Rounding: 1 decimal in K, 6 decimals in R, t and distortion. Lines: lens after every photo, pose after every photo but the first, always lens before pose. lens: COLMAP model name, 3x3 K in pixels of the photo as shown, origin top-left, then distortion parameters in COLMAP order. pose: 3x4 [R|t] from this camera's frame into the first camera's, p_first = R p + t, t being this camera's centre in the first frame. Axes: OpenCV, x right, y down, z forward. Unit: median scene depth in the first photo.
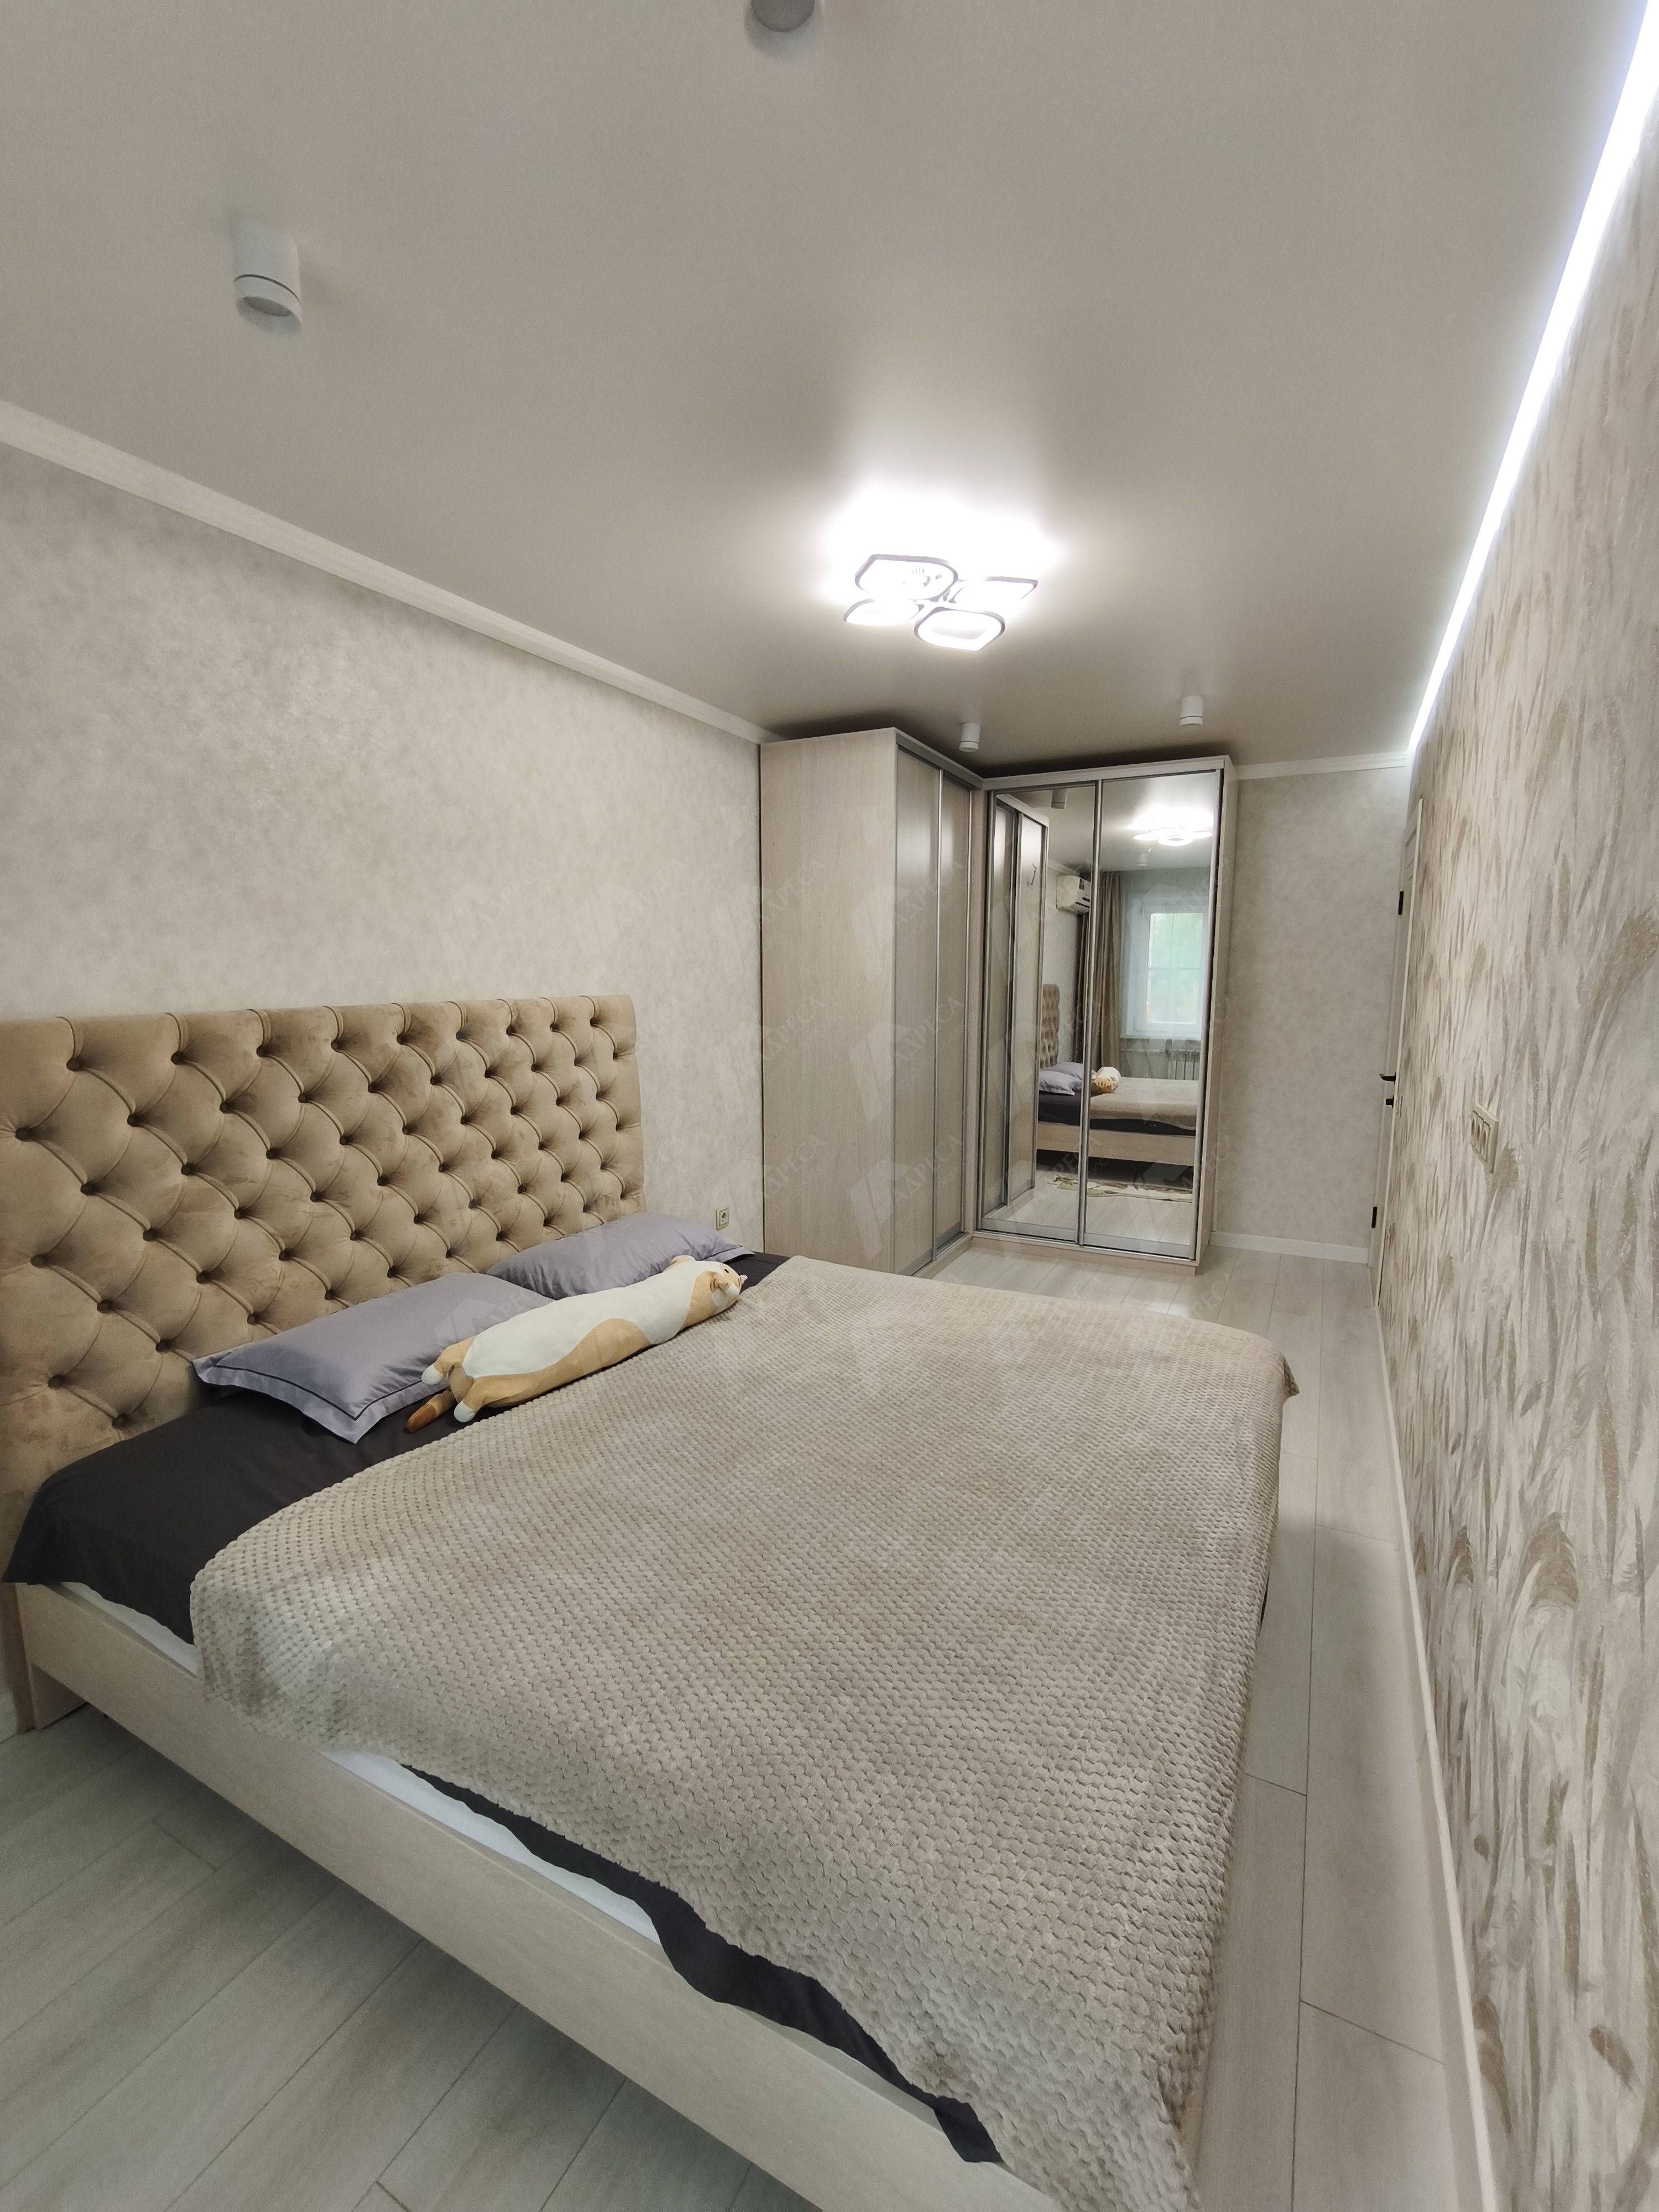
lens RADIAL K [[932.2, 0, 833.4], [0, 932.2, 1106.1], [0, 0, 1]] dist [0.004281, -0.000917]
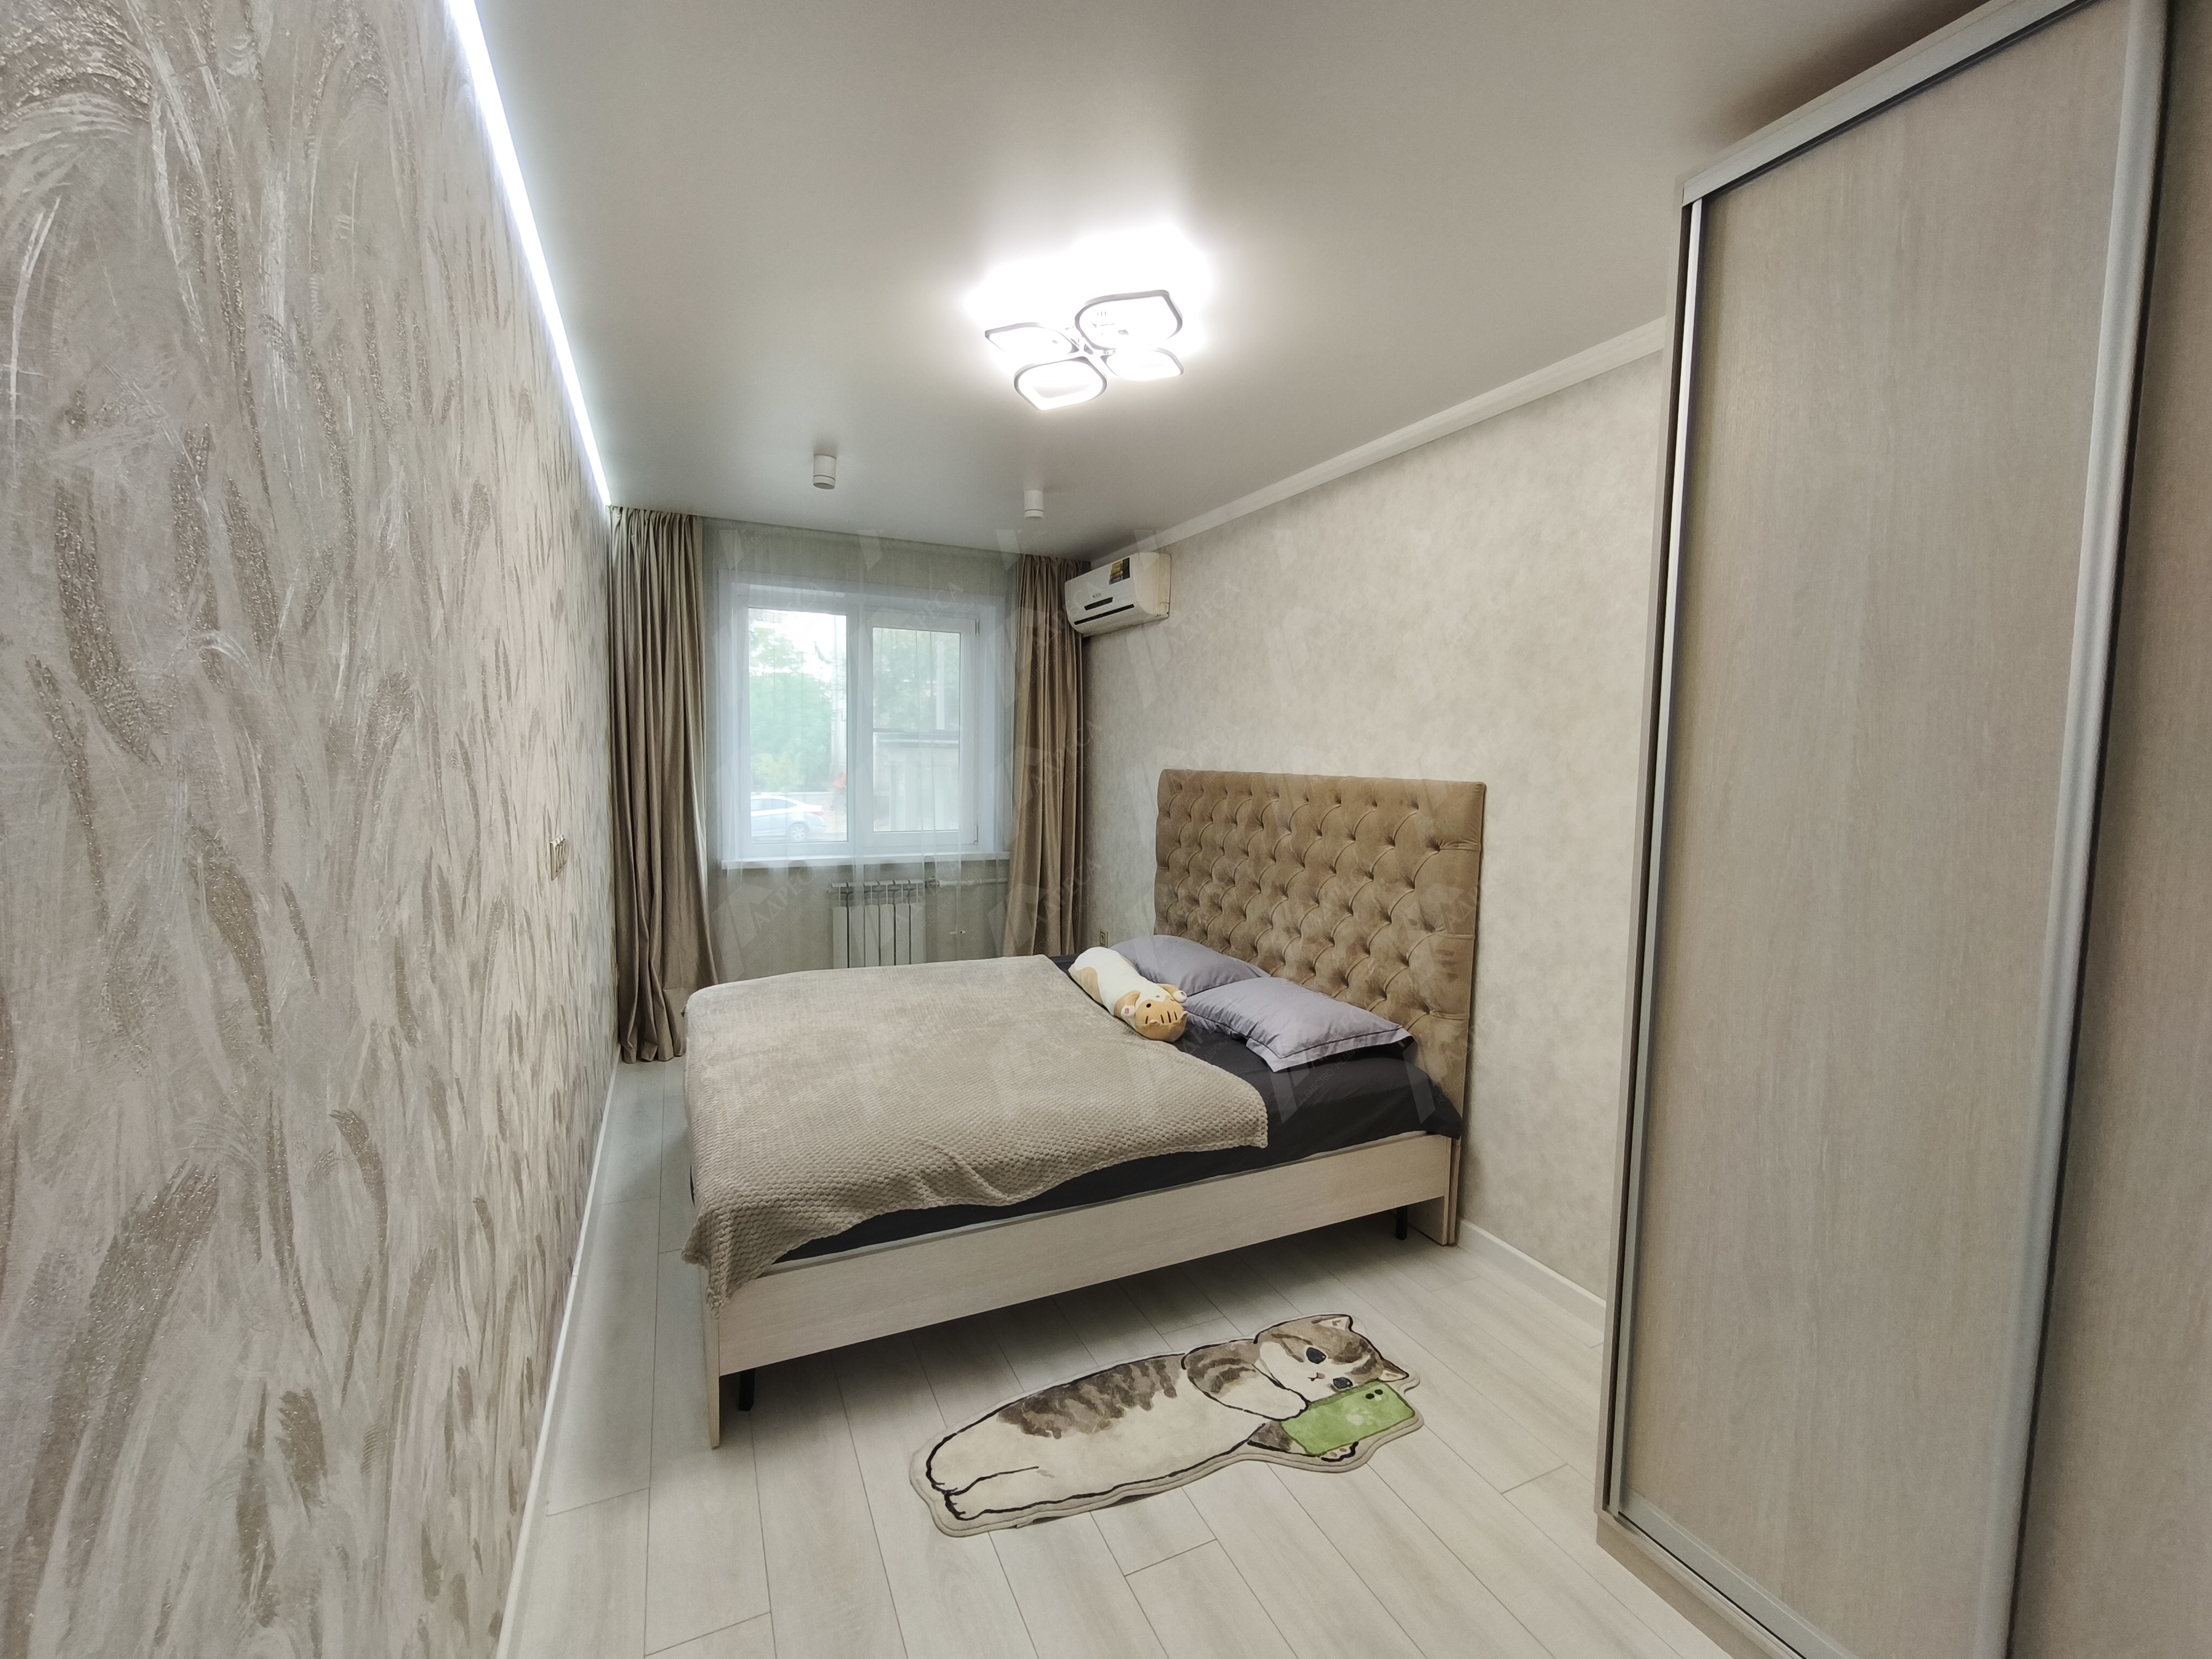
lens RADIAL K [[932.2, 0, 1108.6], [0, 932.2, 830.7], [0, 0, 1]] dist [0.004281, -0.000917]
pose [[-0.605458, 0.066049, -0.793132, 0.810538], [-0.128015, 0.975493, 0.178958, -0.225892], [0.785514, 0.209884, -0.582165, 1.551051]]
